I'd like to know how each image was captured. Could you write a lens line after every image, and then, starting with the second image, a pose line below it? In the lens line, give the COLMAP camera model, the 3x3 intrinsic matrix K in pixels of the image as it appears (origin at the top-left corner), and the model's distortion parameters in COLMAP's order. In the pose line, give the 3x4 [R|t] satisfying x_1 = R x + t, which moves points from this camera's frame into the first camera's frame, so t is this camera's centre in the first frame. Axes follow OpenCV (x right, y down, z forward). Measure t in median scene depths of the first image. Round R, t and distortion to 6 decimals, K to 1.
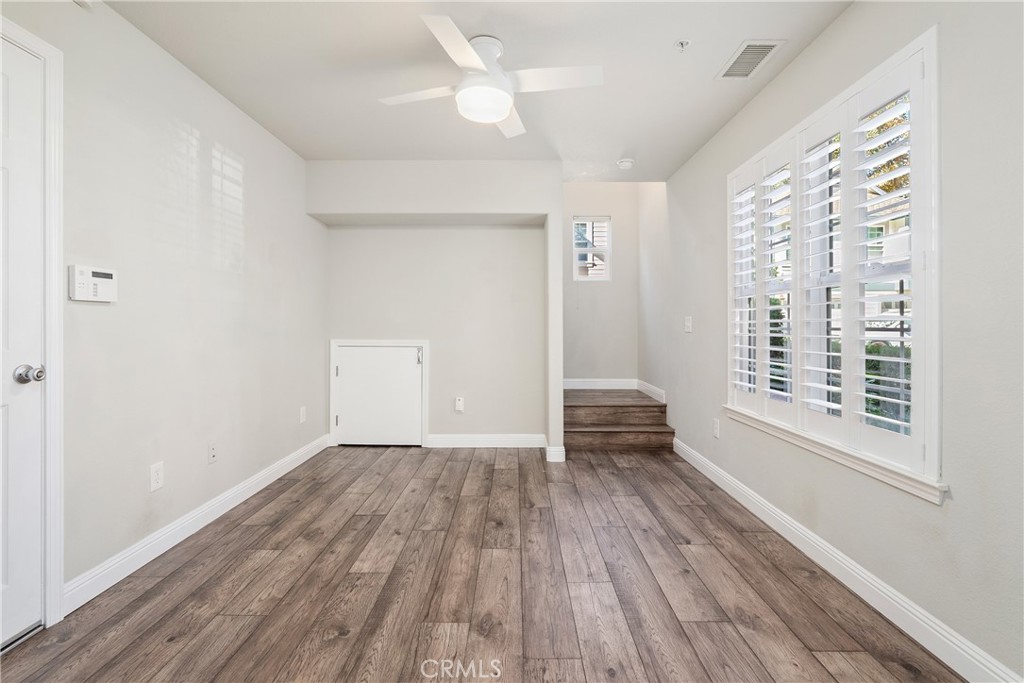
lens RADIAL K [[469.7, 0, 552.7], [0, 469.7, 329.4], [0, 0, 1]] dist [-0.006190, 0.001878]
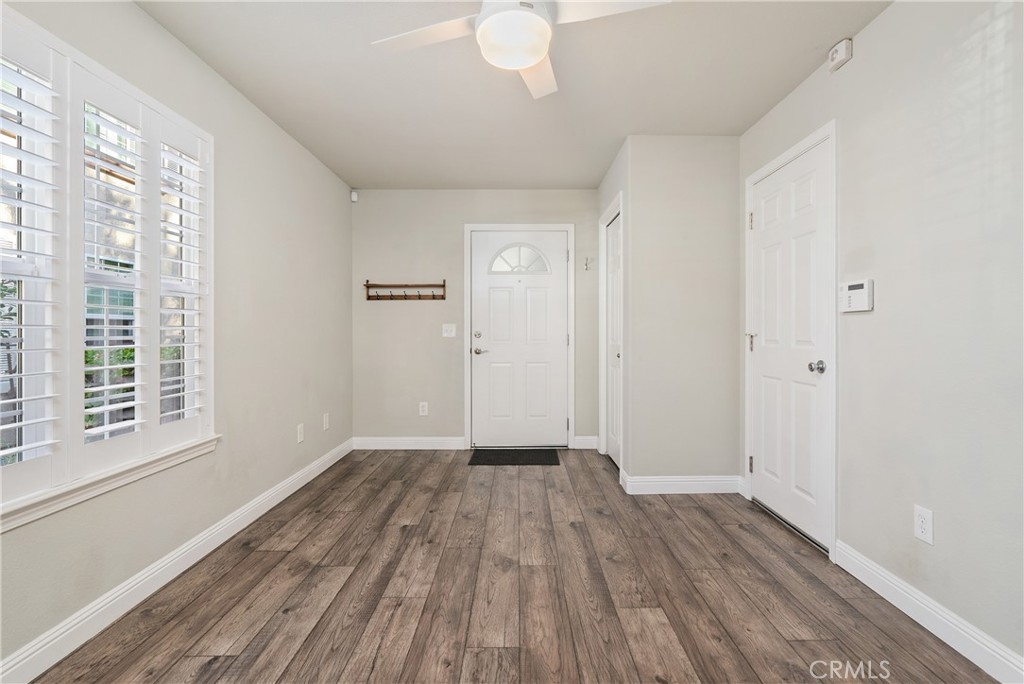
lens RADIAL K [[469.7, 0, 511.8], [0, 469.7, 336.3], [0, 0, 1]] dist [-0.006190, 0.001878]
pose [[-0.995936, -0.001833, 0.090044, -0.236103], [-0.000410, 0.999875, 0.015818, -0.019731], [-0.090062, 0.015716, -0.995812, 1.980082]]
